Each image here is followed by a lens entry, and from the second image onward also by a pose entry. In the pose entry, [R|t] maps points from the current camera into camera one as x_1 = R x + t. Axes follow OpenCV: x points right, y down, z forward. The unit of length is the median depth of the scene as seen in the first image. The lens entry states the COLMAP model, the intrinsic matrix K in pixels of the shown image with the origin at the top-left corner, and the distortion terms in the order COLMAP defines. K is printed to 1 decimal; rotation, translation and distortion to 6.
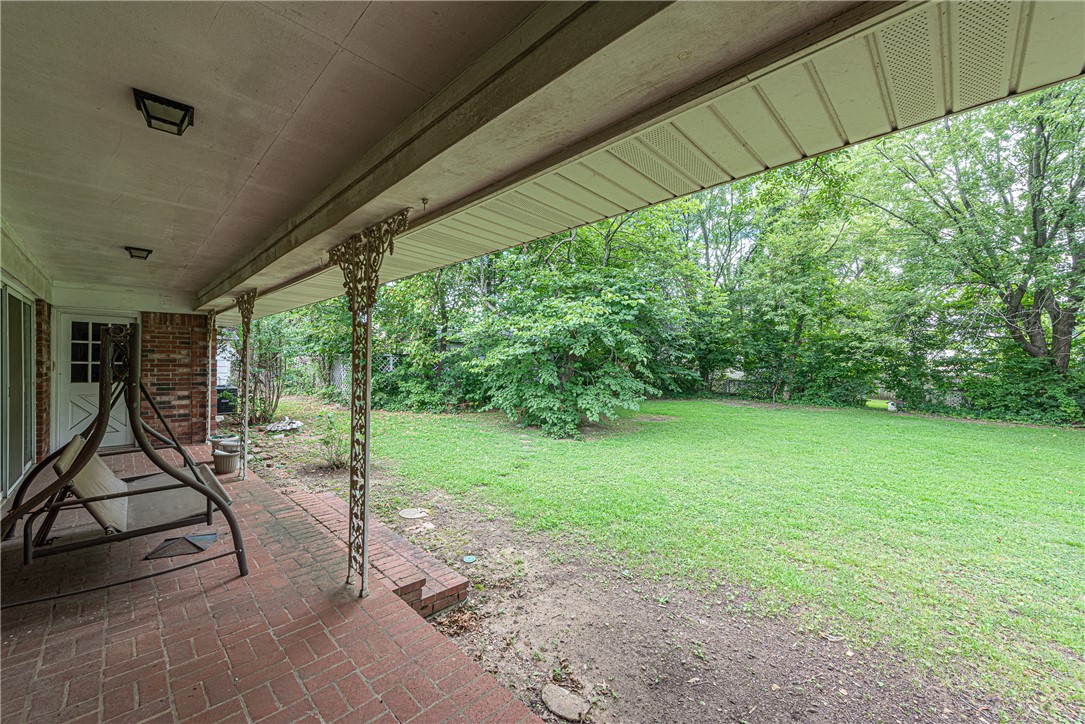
lens RADIAL K [[430.2, 0, 540.8], [0, 430.2, 363.7], [0, 0, 1]] dist [0.003643, -0.000134]
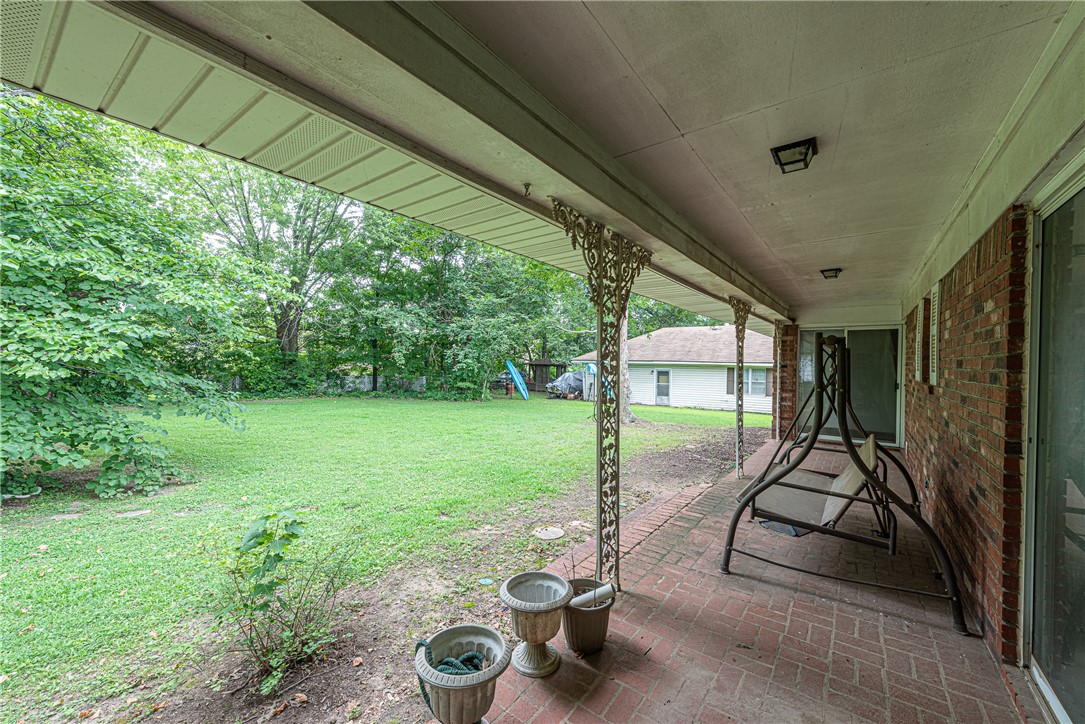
lens RADIAL K [[430.2, 0, 541.4], [0, 430.2, 364.8], [0, 0, 1]] dist [0.003643, -0.000134]
pose [[-0.145493, -0.025498, 0.989031, -1.478587], [-0.002309, 0.999674, 0.025433, -0.038222], [-0.989357, 0.001417, -0.145504, 1.435921]]
